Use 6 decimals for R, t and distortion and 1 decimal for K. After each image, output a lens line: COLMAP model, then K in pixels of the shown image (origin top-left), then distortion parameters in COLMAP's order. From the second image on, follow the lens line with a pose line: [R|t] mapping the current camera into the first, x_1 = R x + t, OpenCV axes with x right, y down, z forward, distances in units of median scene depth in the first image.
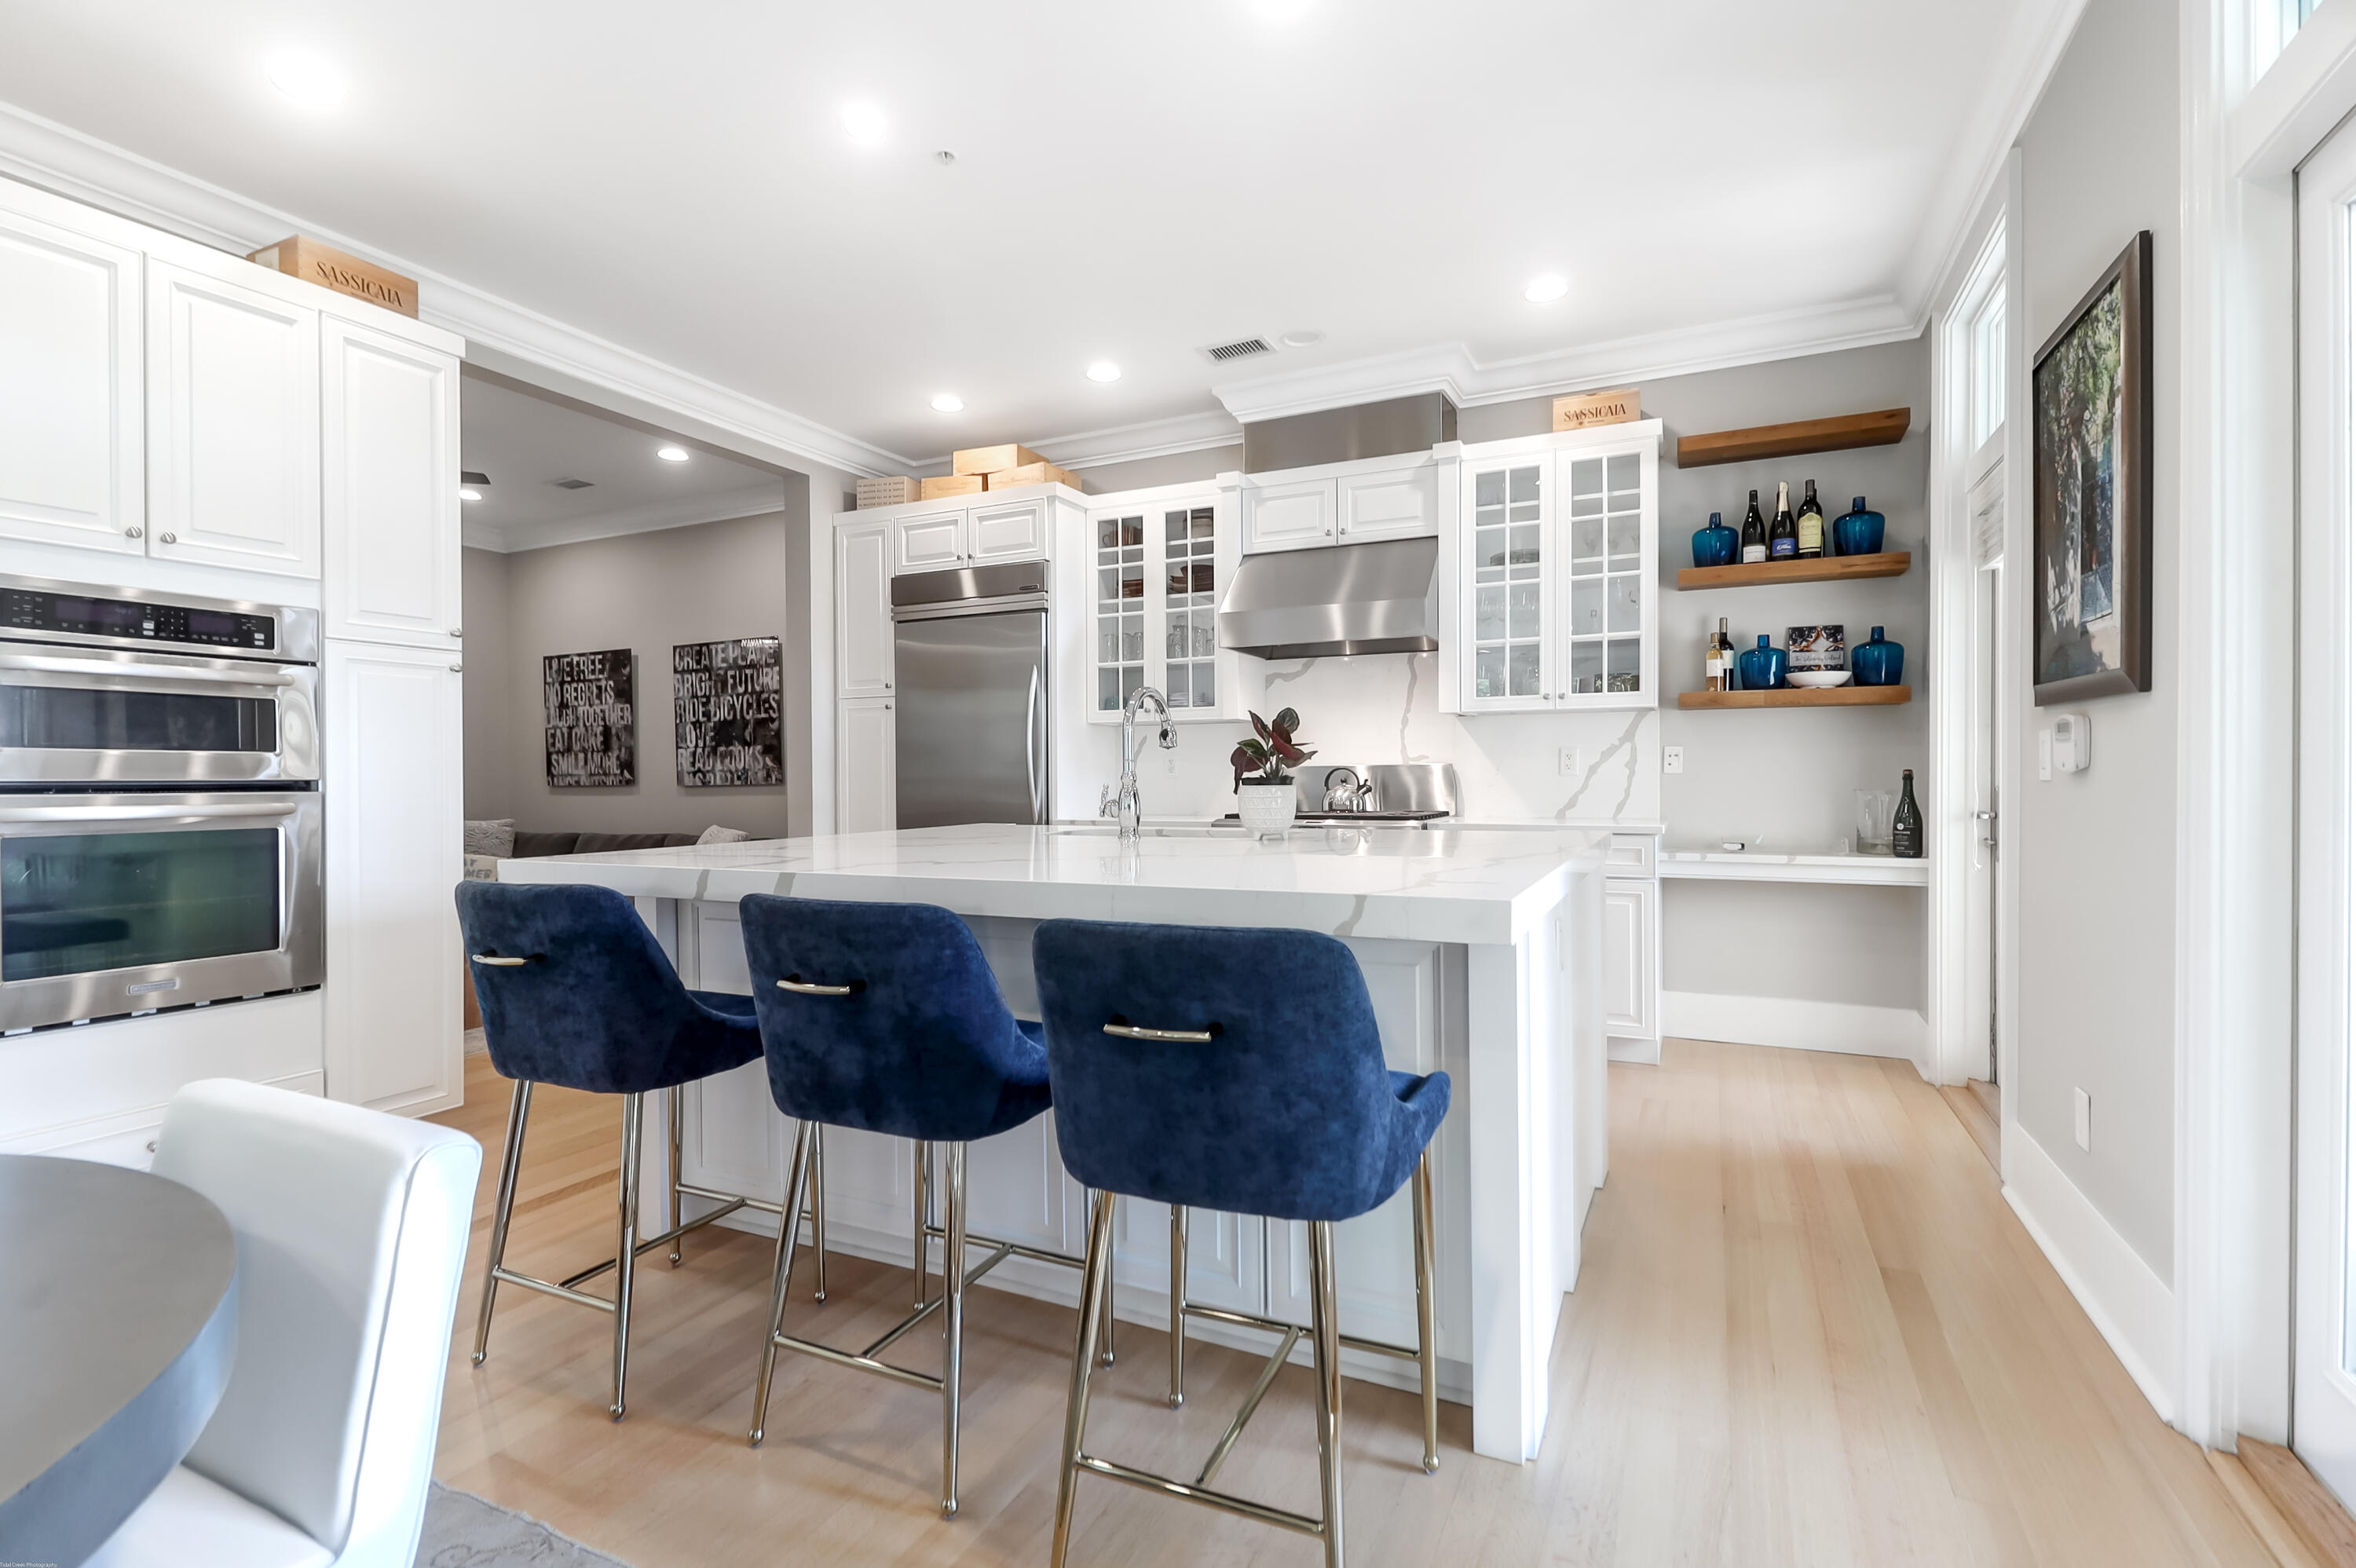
lens RADIAL K [[1090.6, 0, 1178.0], [0, 1090.6, 784.0], [0, 0, 1]] dist [0.026885, -0.000264]
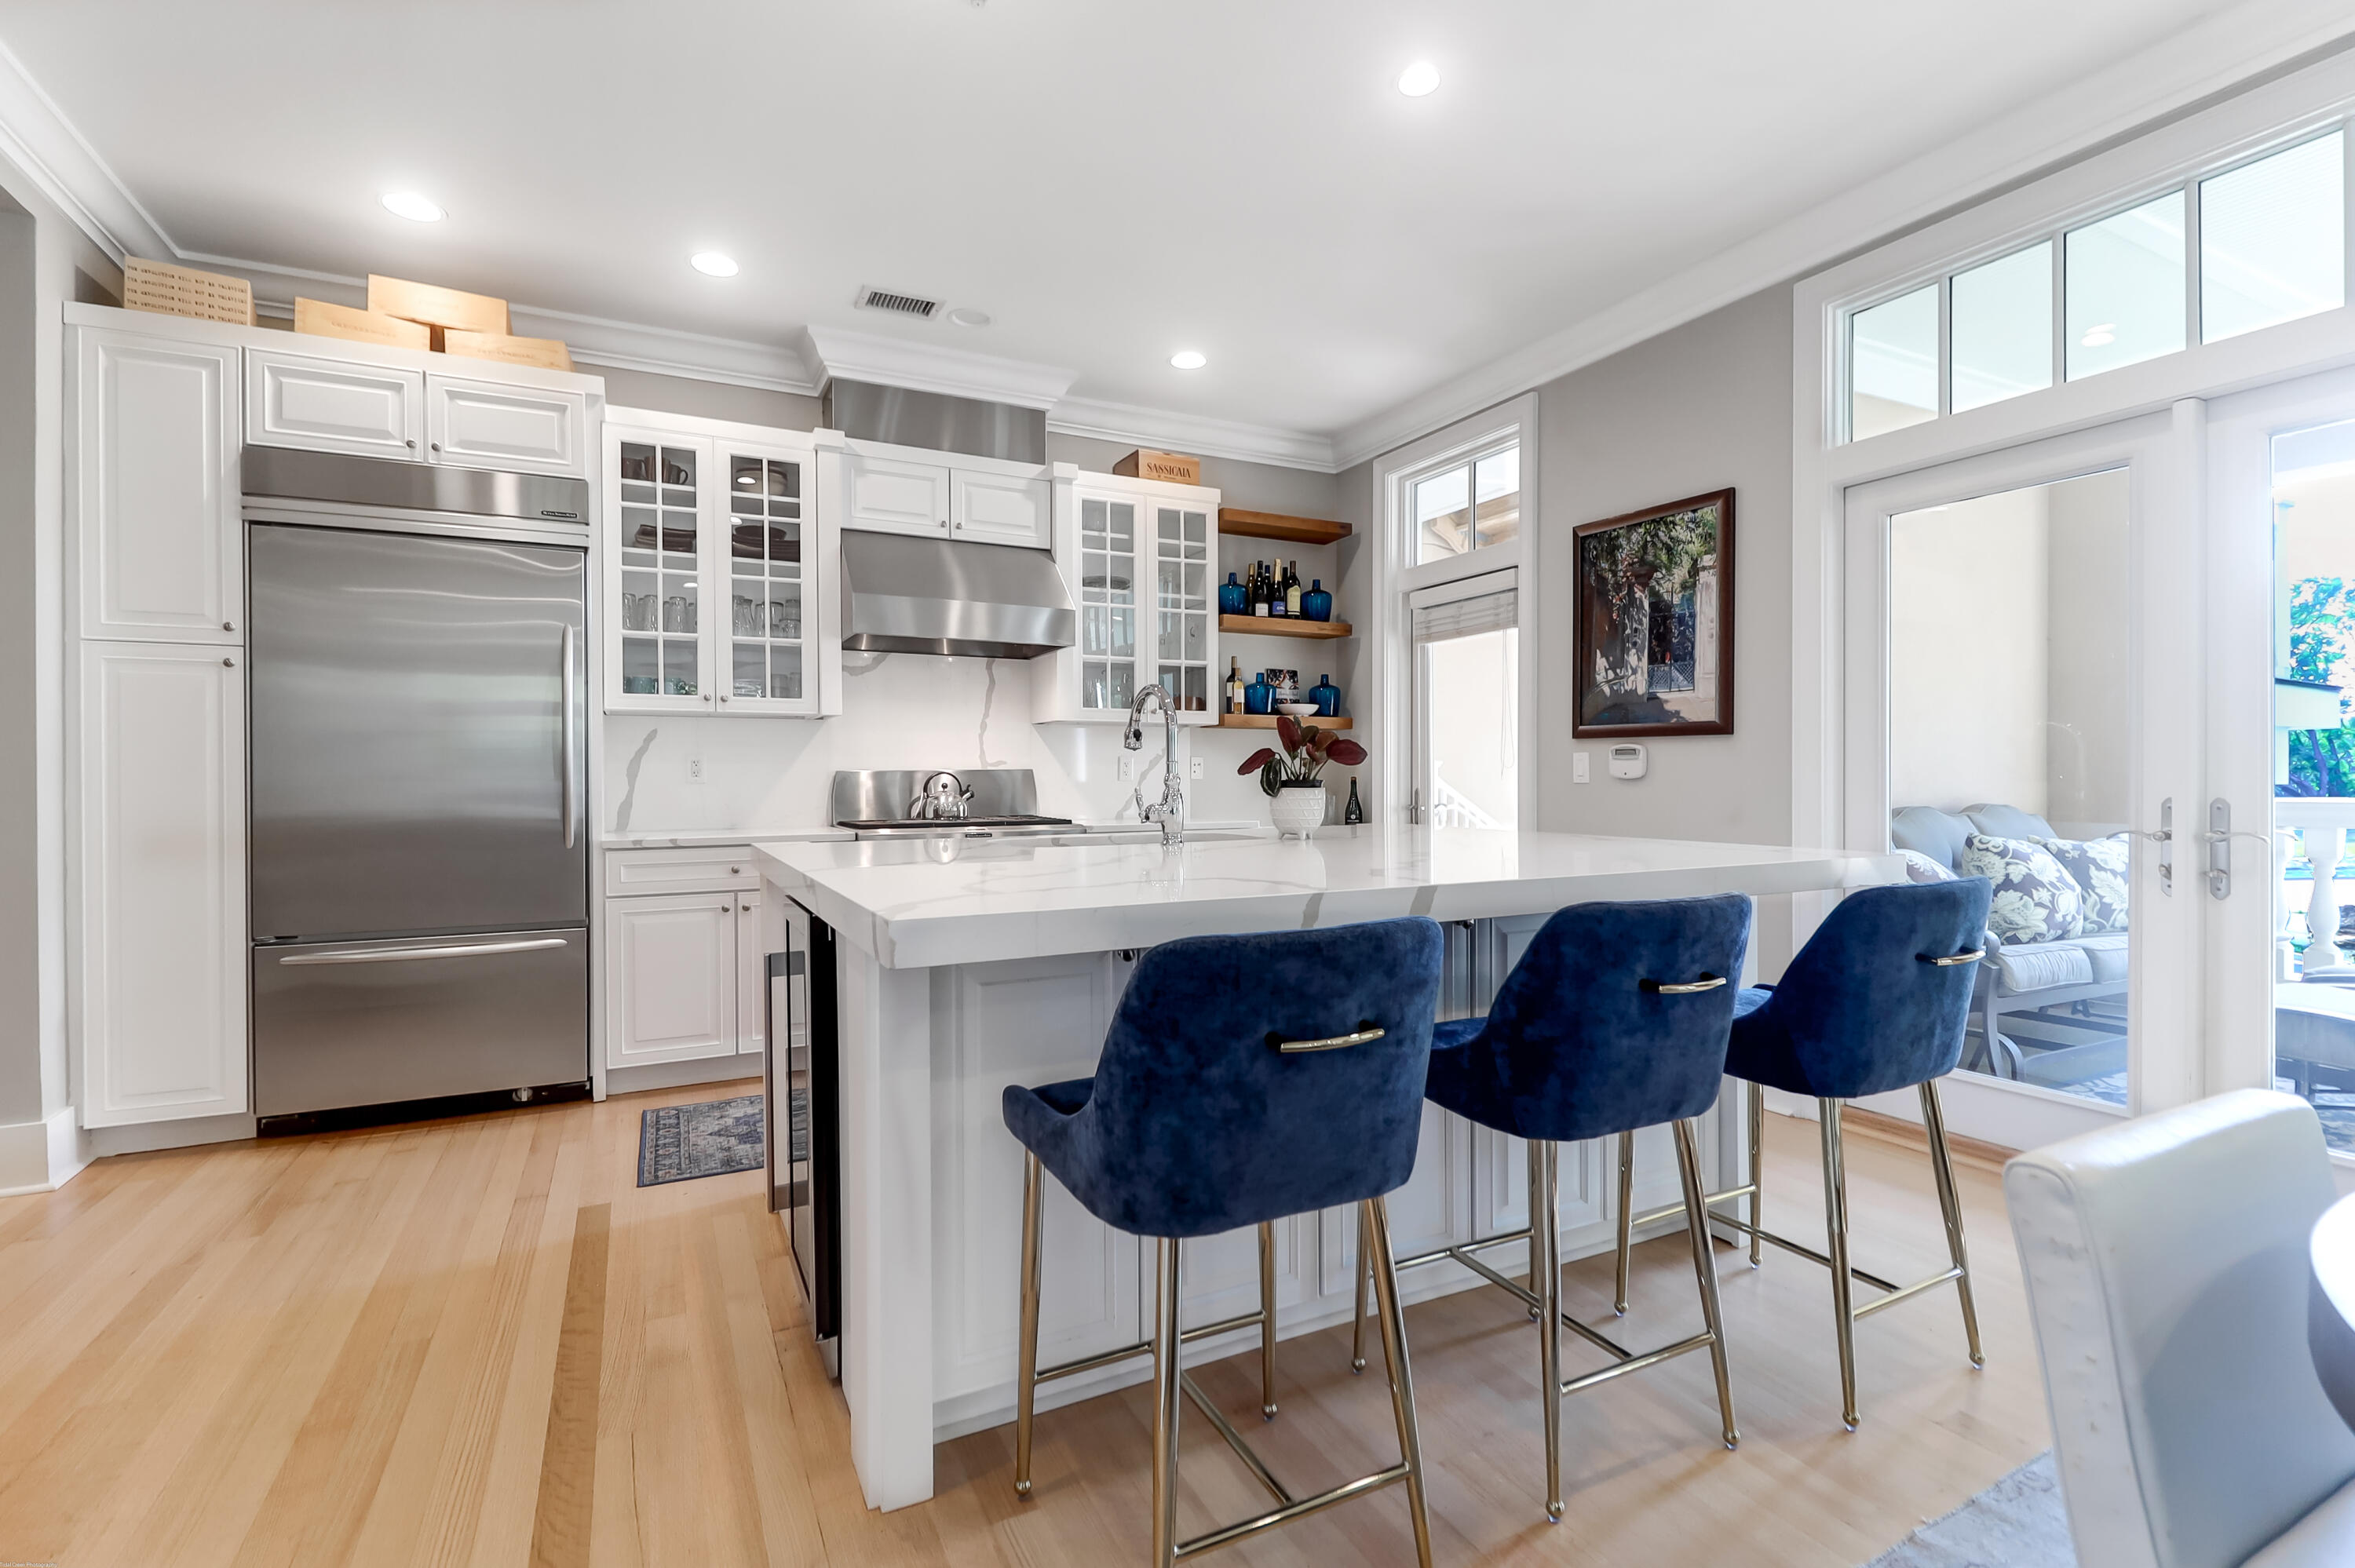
lens RADIAL K [[1078.8, 0, 1179.0], [0, 1078.8, 780.3], [0, 0, 1]] dist [0.017965, -0.000812]
pose [[0.608171, 0.002033, 0.793803, -0.458246], [0.006168, 0.999954, -0.007286, 0.000330], [-0.793782, 0.009327, 0.608131, 0.257832]]
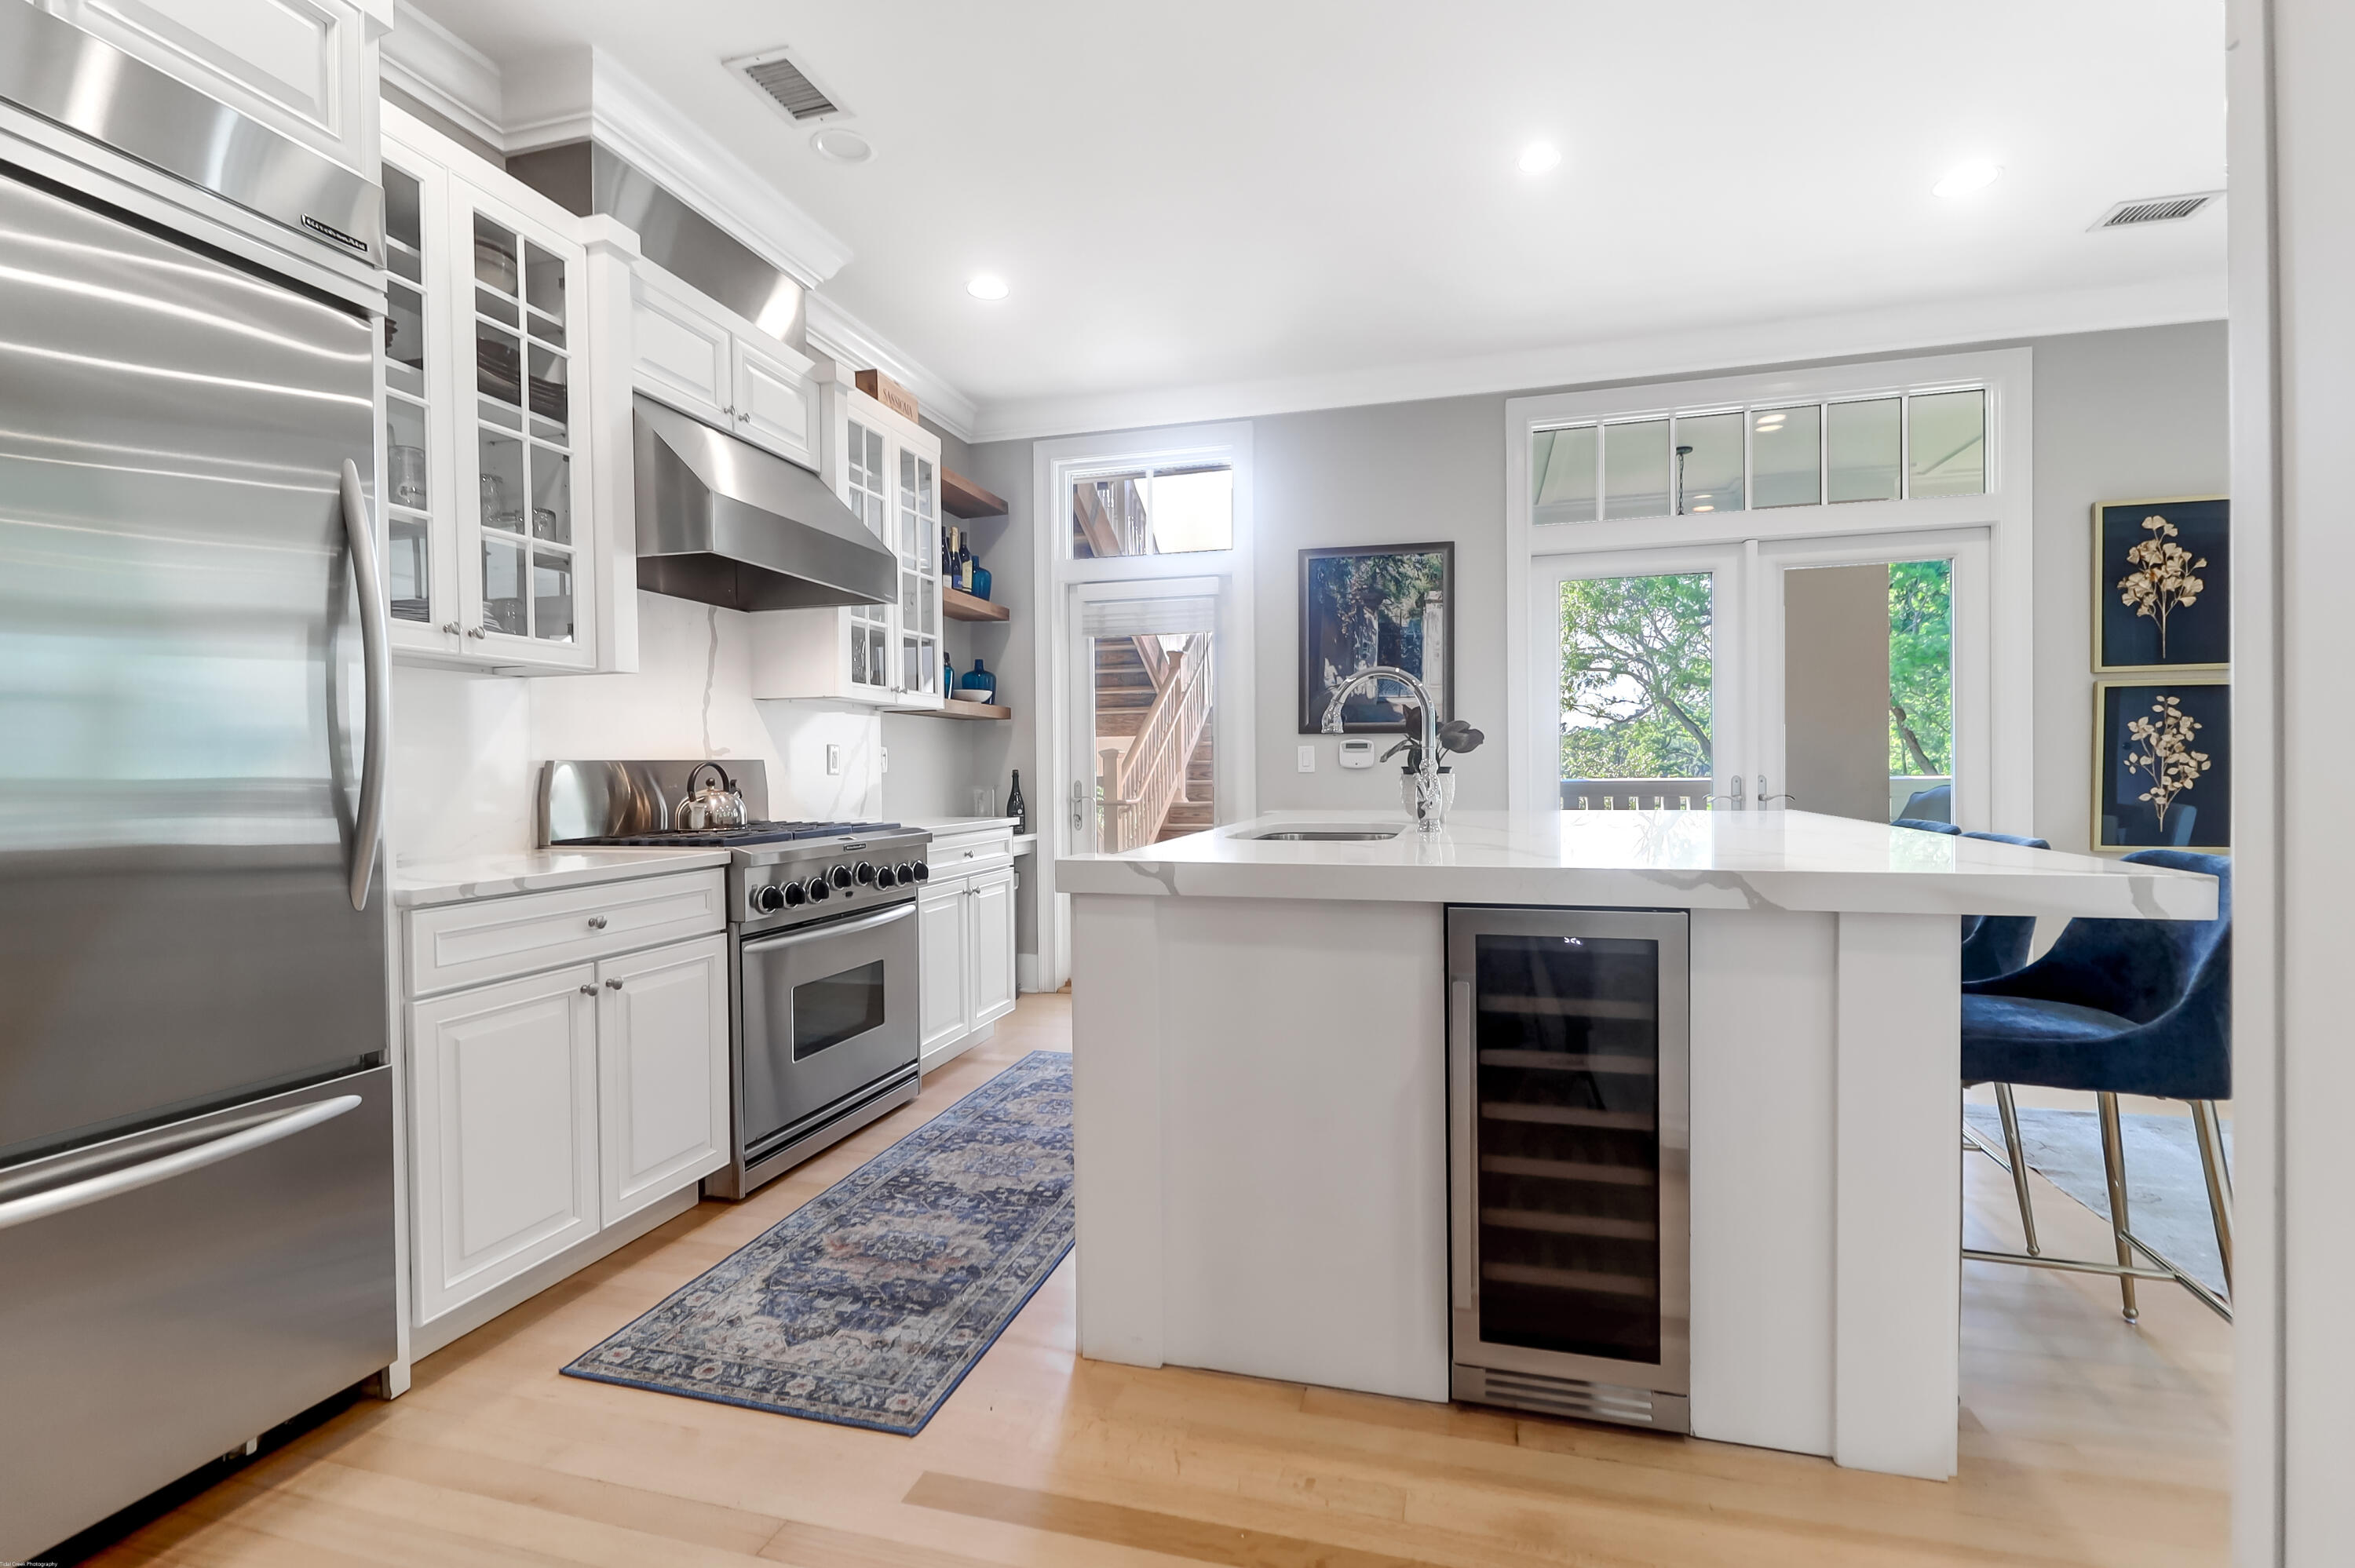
lens RADIAL K [[1078.7, 0, 1180.9], [0, 1078.7, 782.0], [0, 0, 1]] dist [0.005912, -0.000648]
pose [[-0.180539, -0.003742, 0.983561, -0.534391], [0.020035, 0.999771, 0.007481, -0.002595], [-0.983364, 0.021056, -0.180423, 0.813507]]
